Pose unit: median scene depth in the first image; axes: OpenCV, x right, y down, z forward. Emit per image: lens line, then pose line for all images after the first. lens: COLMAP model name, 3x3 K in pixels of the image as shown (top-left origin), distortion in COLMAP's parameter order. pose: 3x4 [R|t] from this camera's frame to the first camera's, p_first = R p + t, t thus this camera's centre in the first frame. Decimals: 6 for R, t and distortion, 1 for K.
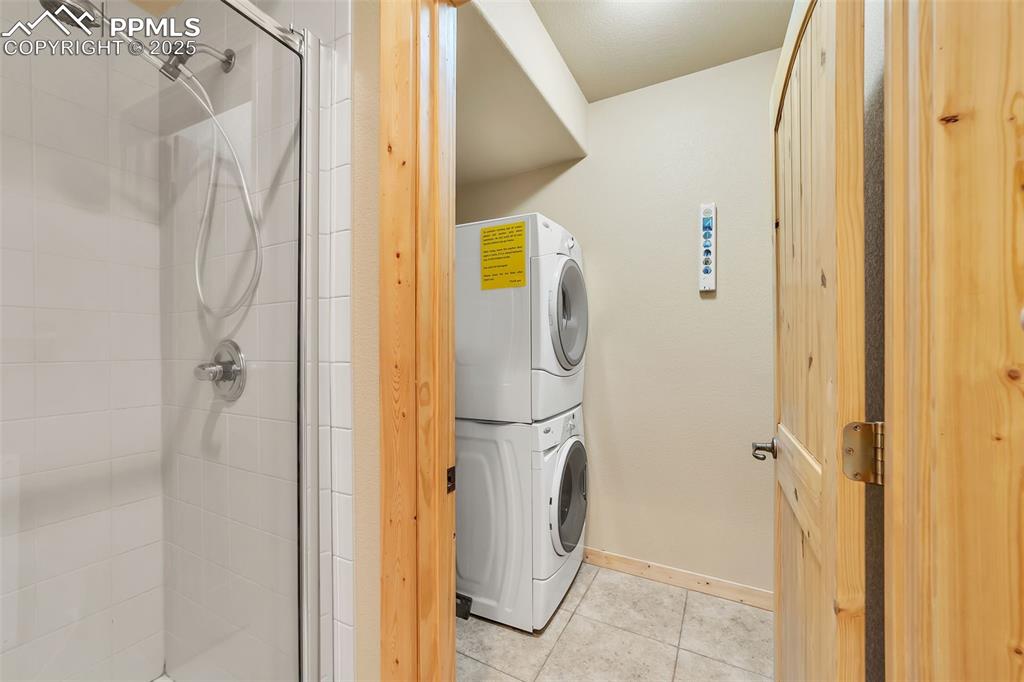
lens RADIAL K [[410.1, 0, 517.3], [0, 410.1, 342.3], [0, 0, 1]] dist [-0.001446, 0.000853]
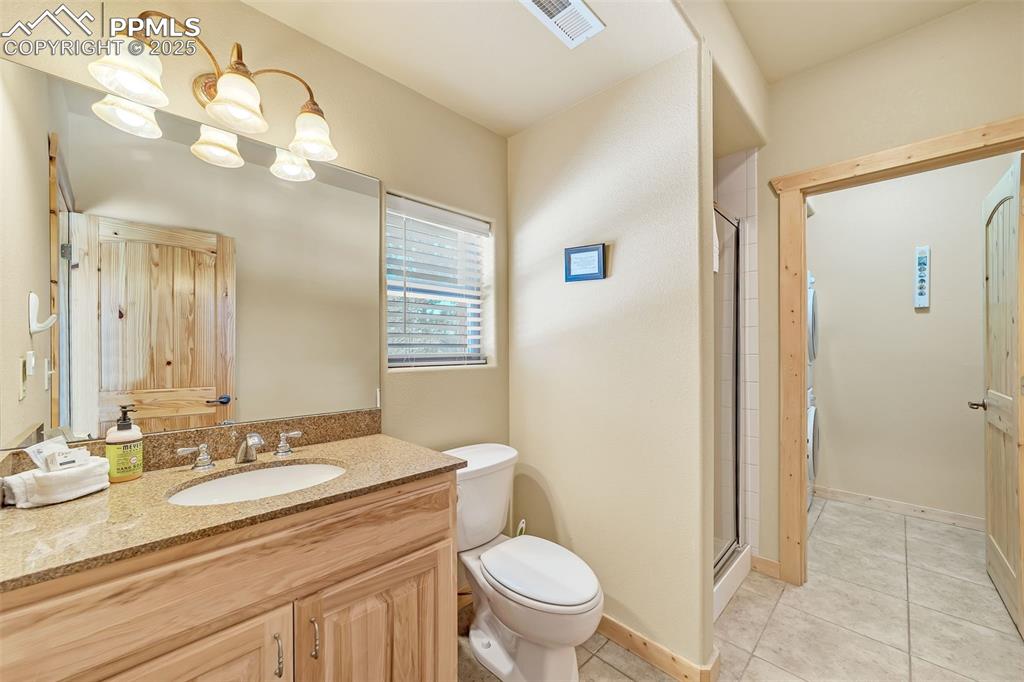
lens RADIAL K [[410.1, 0, 512.6], [0, 410.1, 341.3], [0, 0, 1]] dist [-0.001446, 0.000853]
pose [[0.960639, 0.000886, -0.277798, -0.513479], [-0.000173, 0.999997, 0.002592, -0.011977], [0.277799, -0.002441, 0.960636, -0.774067]]
